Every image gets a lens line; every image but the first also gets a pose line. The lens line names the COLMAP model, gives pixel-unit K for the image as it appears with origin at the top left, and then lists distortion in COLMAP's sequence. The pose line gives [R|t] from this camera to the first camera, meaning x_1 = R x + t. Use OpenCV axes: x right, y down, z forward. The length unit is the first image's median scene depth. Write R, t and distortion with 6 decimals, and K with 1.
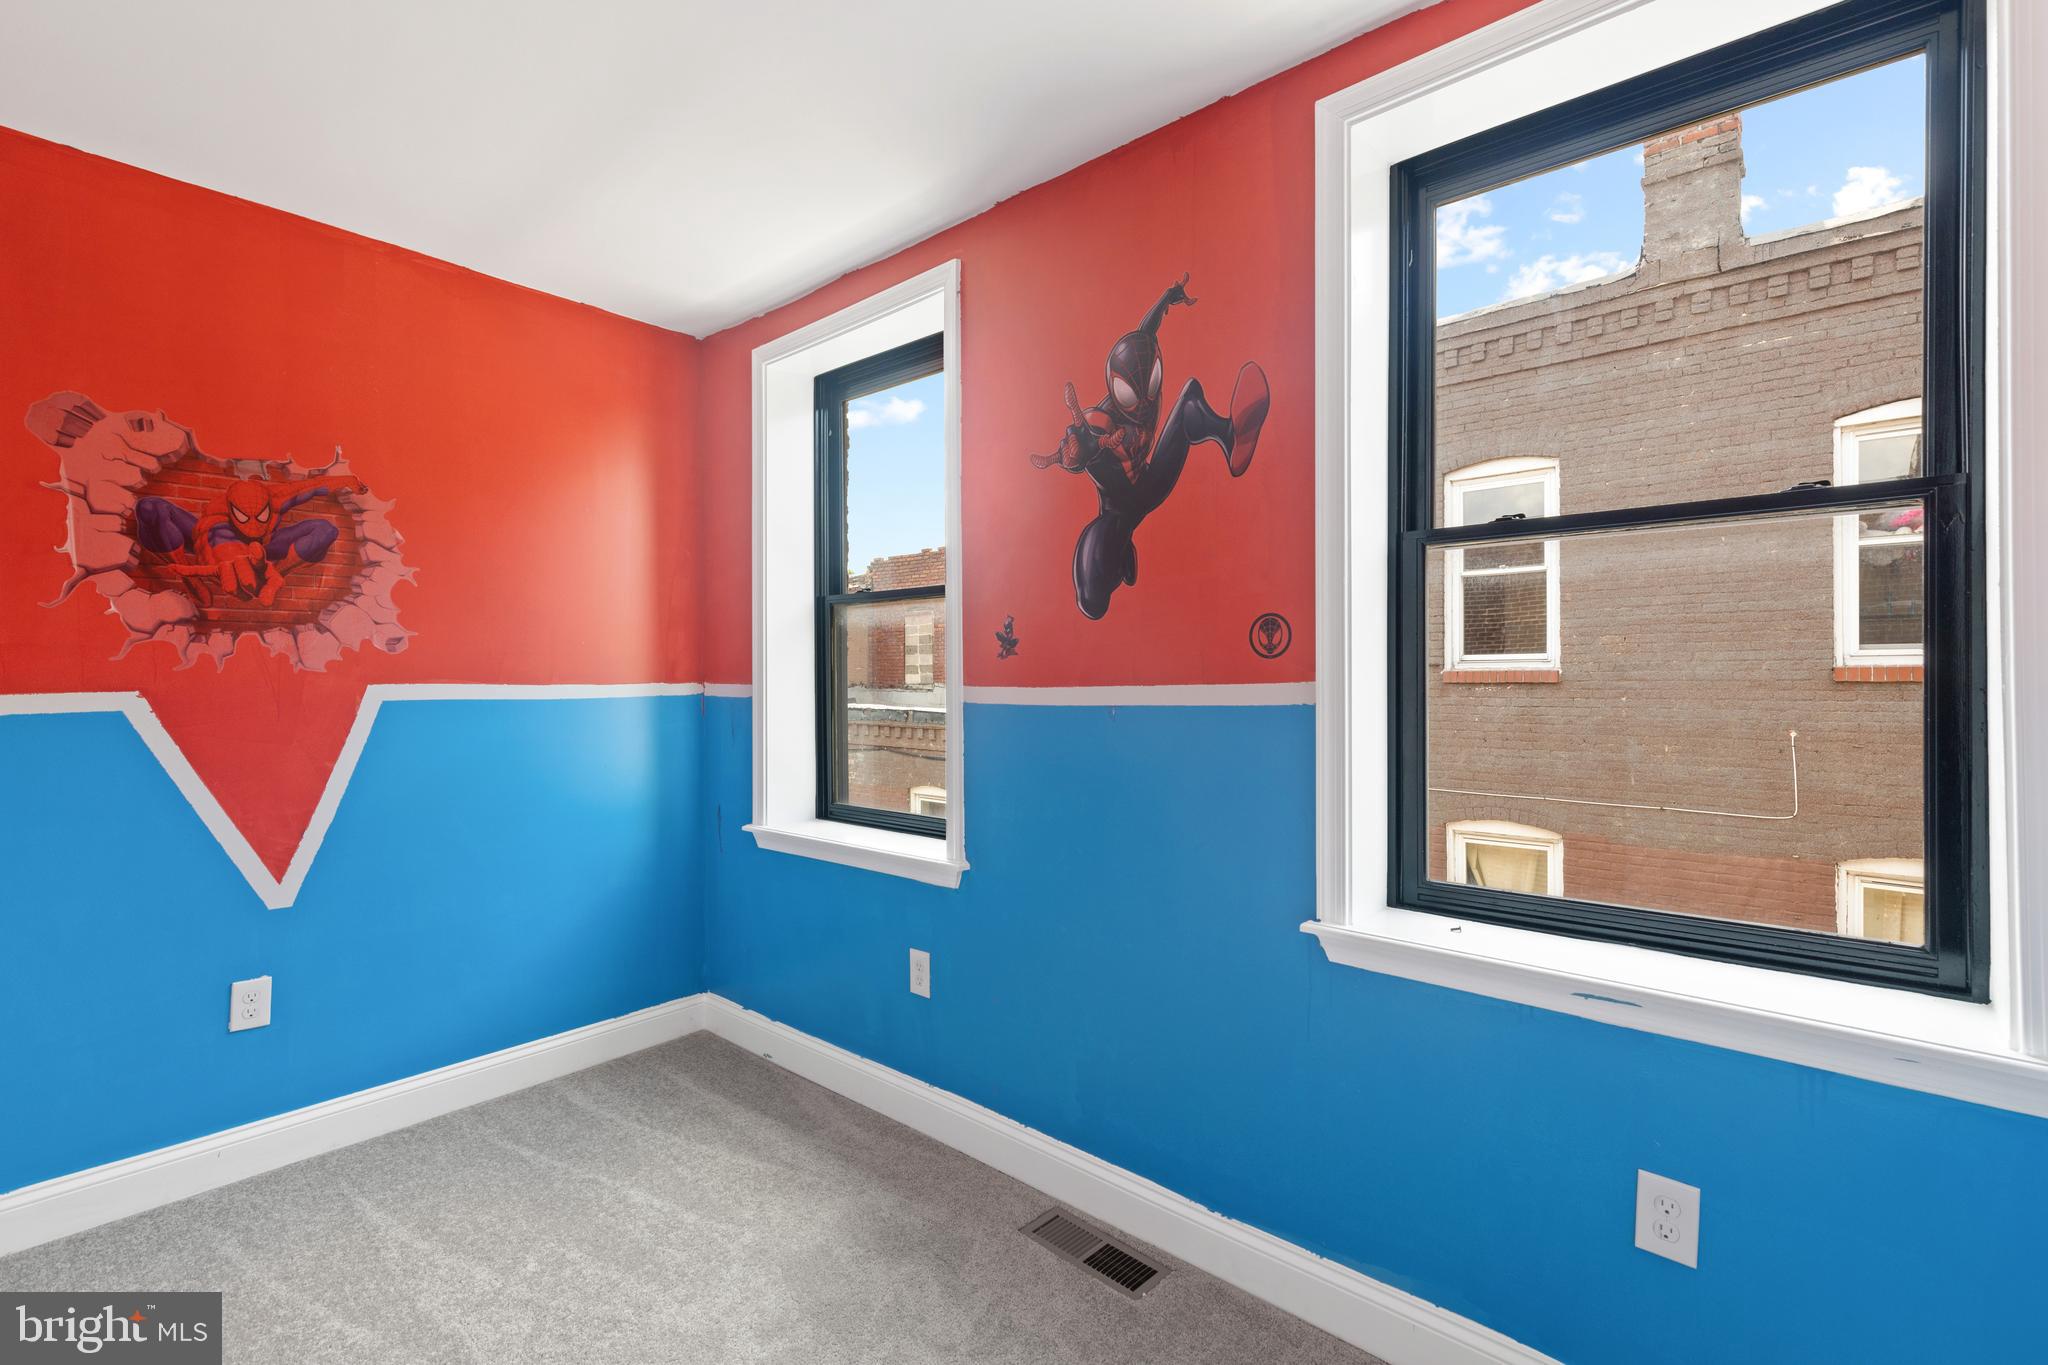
lens RADIAL K [[928.2, 0, 1027.7], [0, 928.2, 687.6], [0, 0, 1]] dist [0.002234, -0.000395]
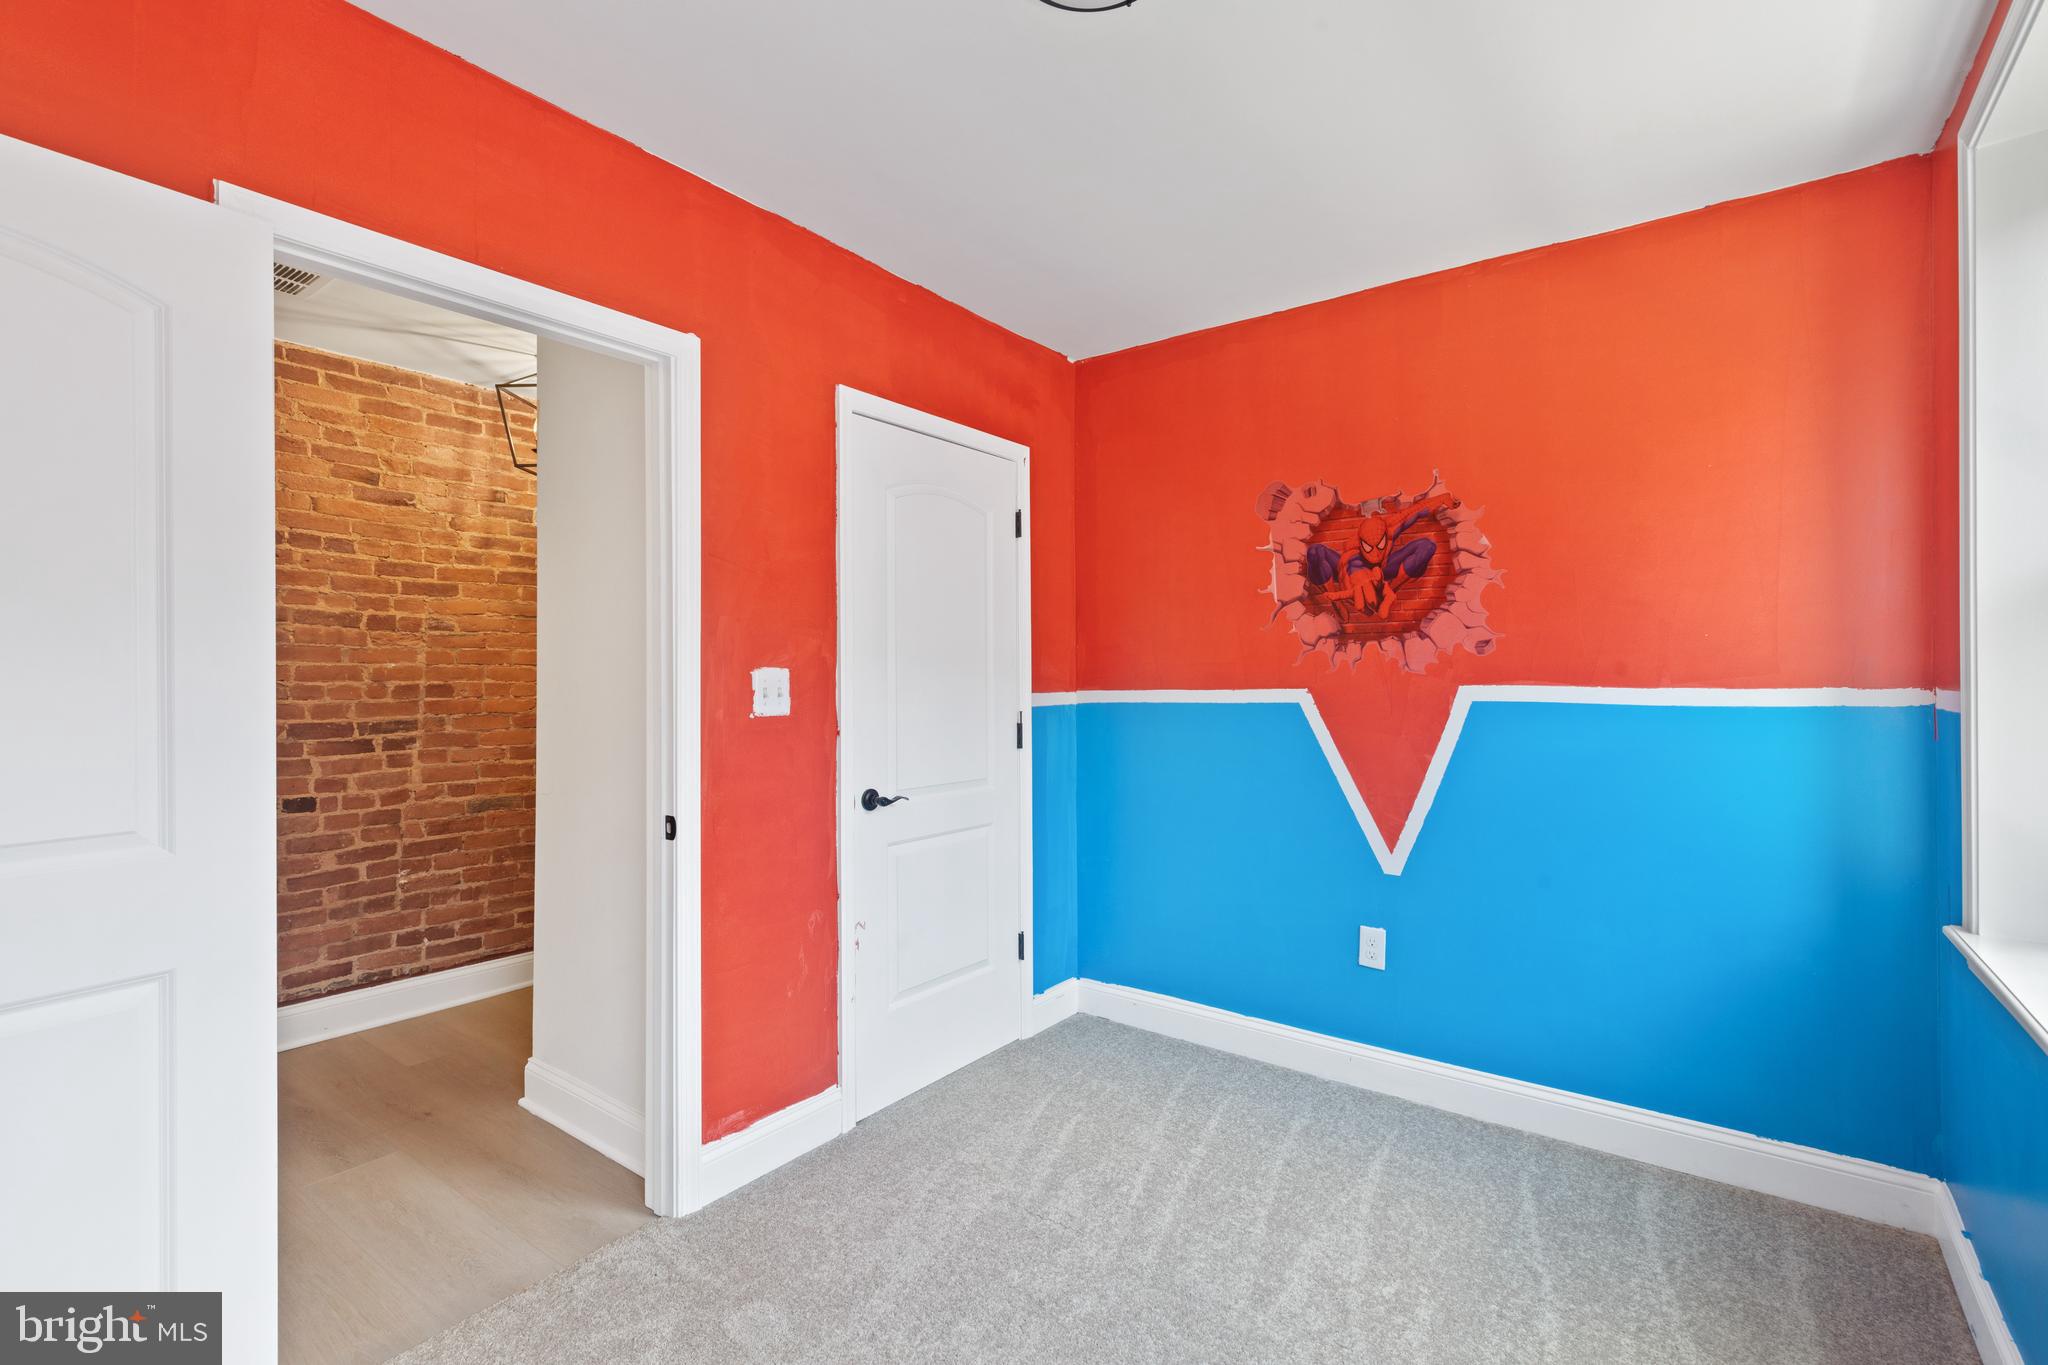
lens RADIAL K [[928.2, 0, 1028.2], [0, 928.2, 672.0], [0, 0, 1]] dist [0.002234, -0.000395]
pose [[0.054726, -0.001619, -0.998500, 0.341658], [-0.009058, 0.999957, -0.002118, -0.012582], [0.998460, 0.009160, 0.054709, 0.470003]]
